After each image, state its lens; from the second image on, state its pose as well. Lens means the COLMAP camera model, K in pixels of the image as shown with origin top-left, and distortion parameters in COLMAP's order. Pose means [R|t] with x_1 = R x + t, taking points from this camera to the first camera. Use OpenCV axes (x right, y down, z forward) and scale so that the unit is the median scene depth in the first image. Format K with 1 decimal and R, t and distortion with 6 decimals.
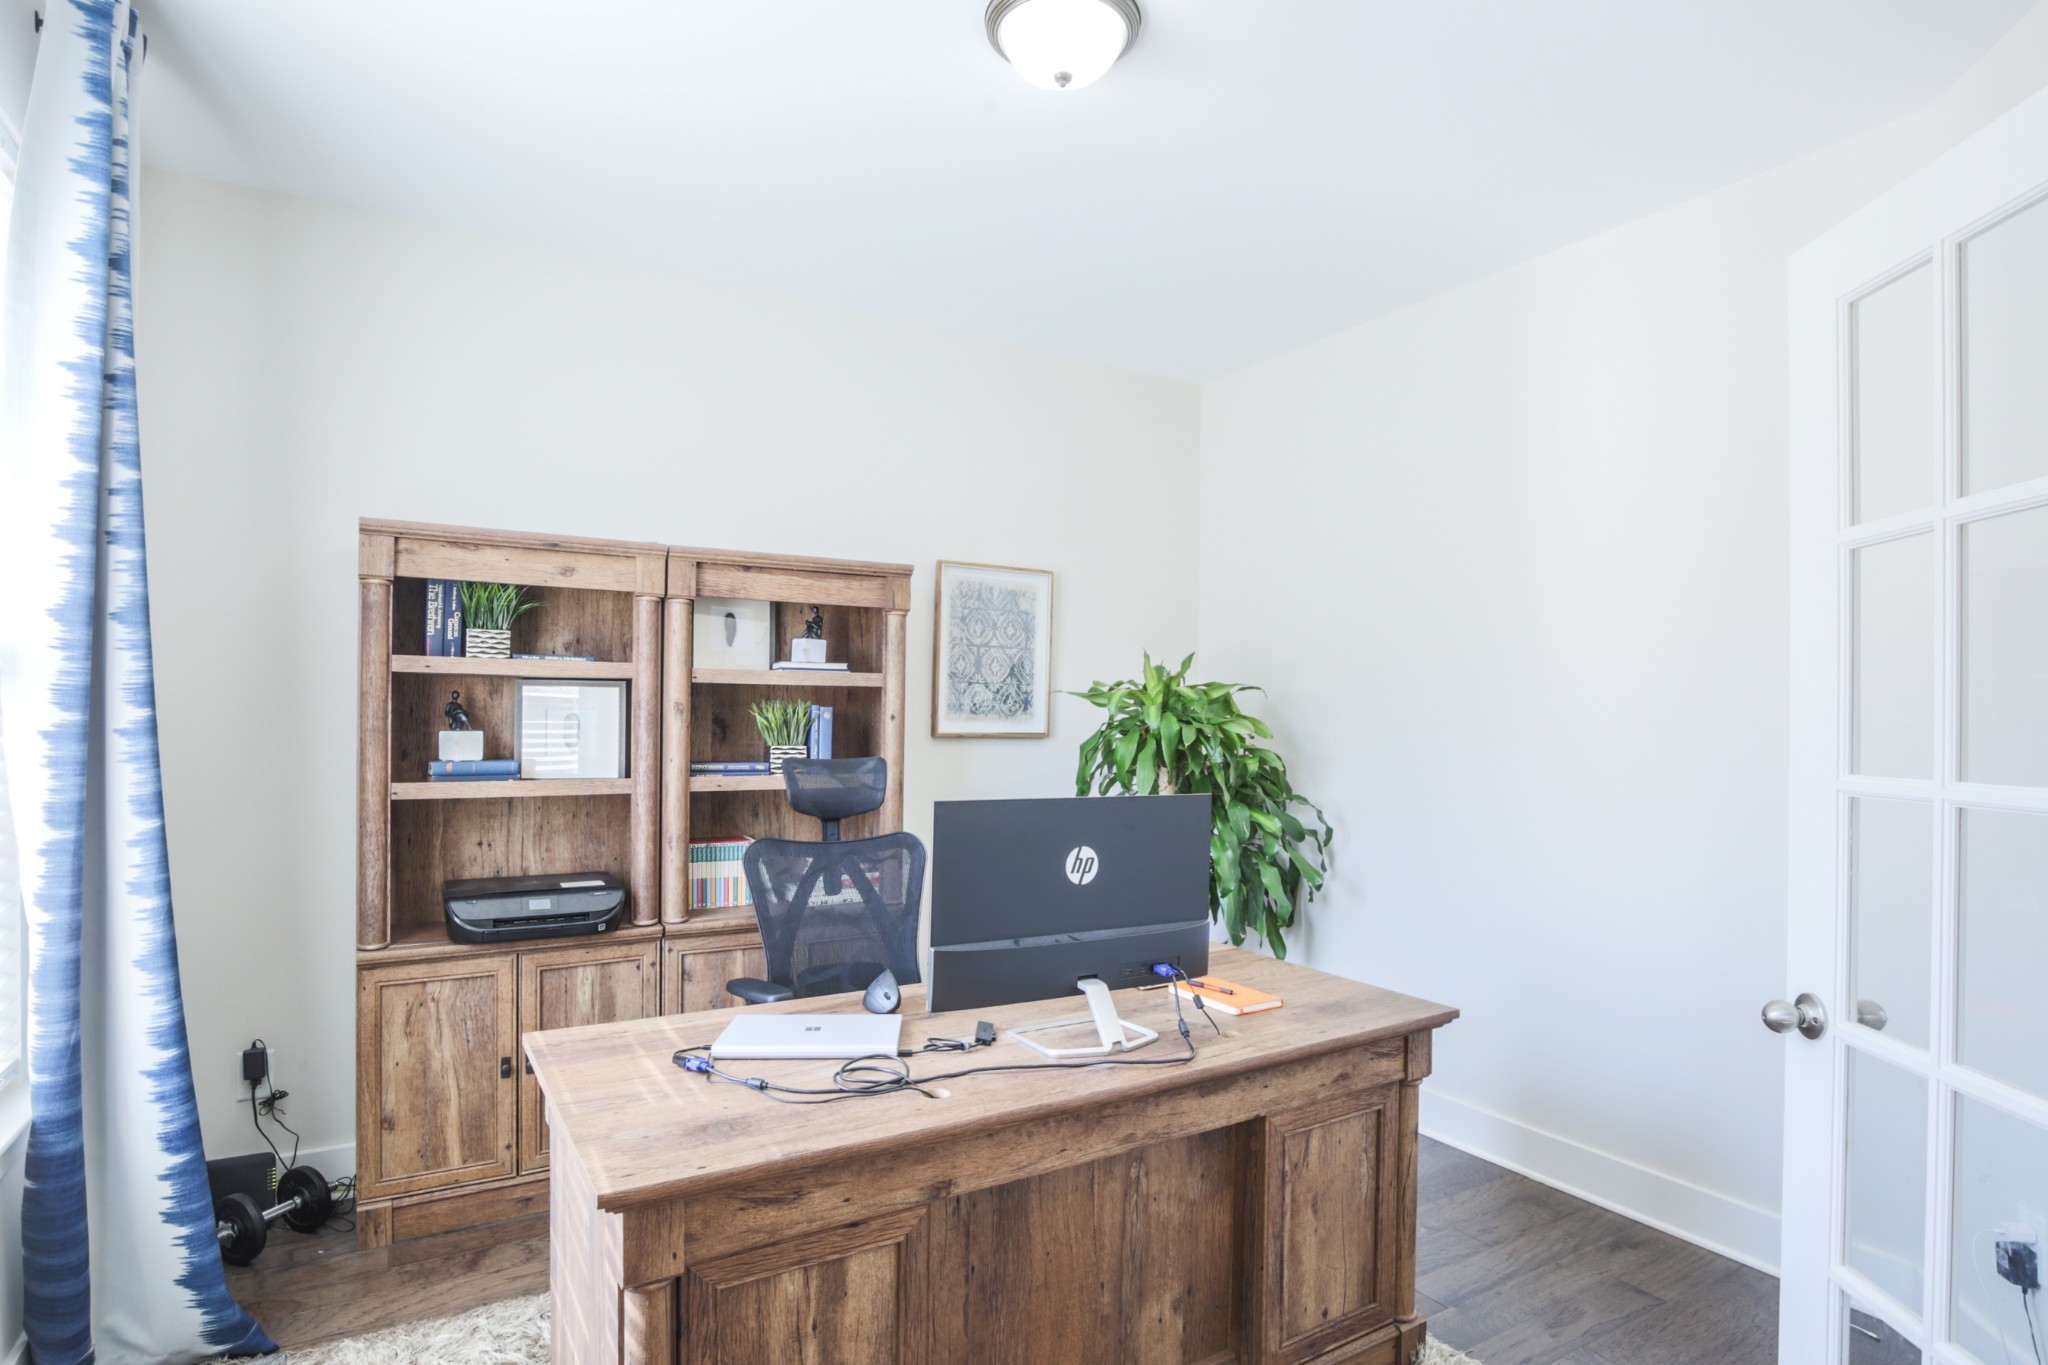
lens RADIAL K [[1044.4, 0, 1016.5], [0, 1044.4, 710.0], [0, 0, 1]] dist [-0.038172, 0.007970]
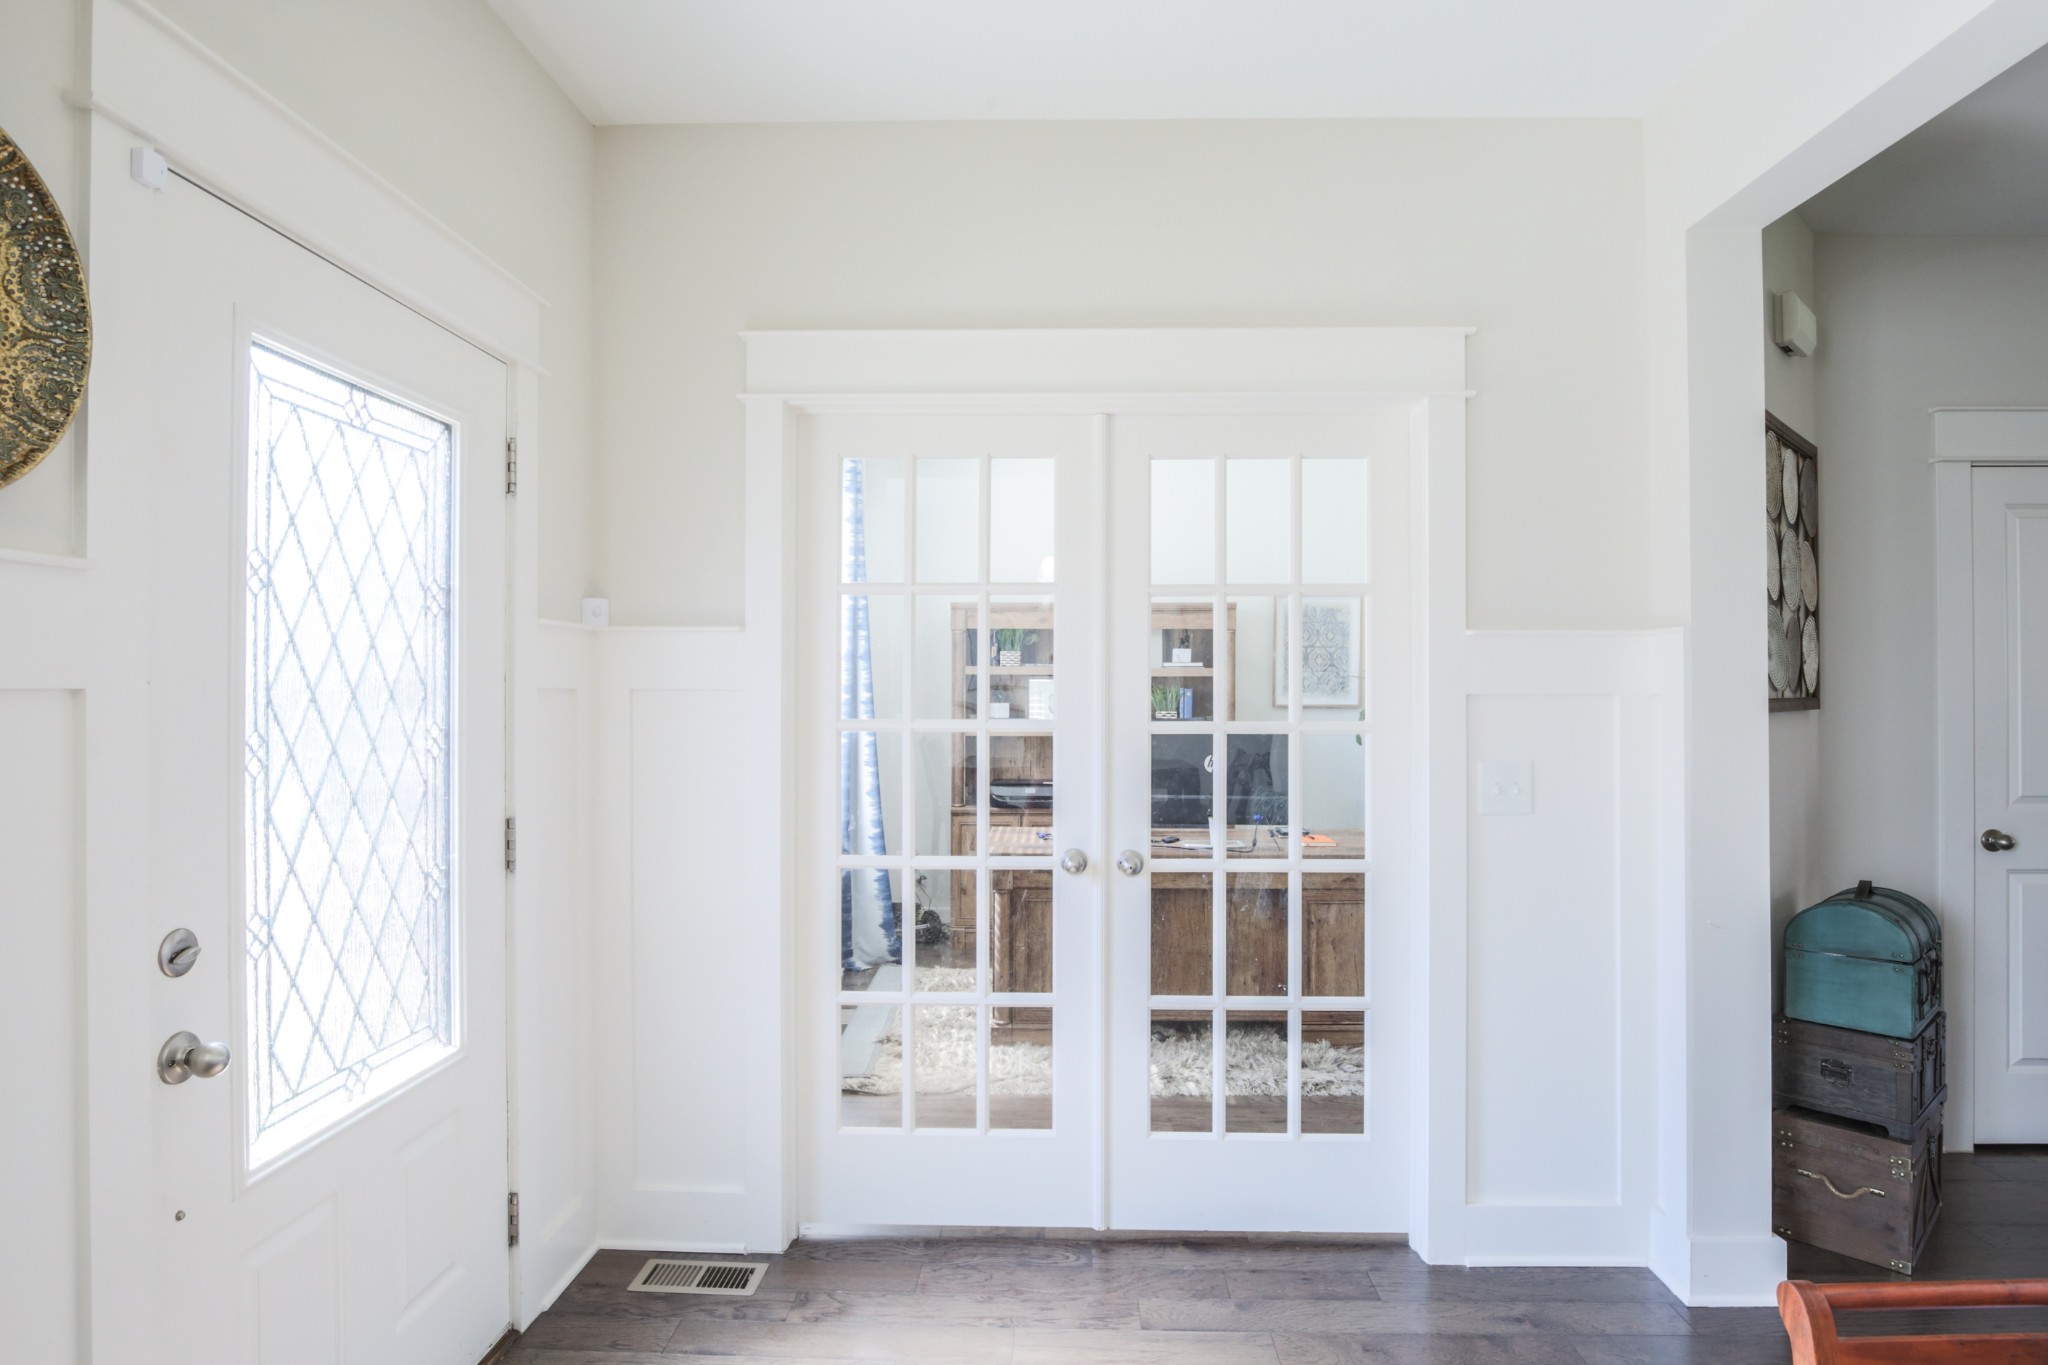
lens RADIAL K [[1044.4, 0, 1017.9], [0, 1044.4, 665.6], [0, 0, 1]] dist [-0.038172, 0.007970]
pose [[0.839215, -0.023621, -0.543286, 0.863998], [0.010164, 0.999563, -0.027758, 0.001630], [0.543704, 0.017773, 0.839089, -0.974737]]
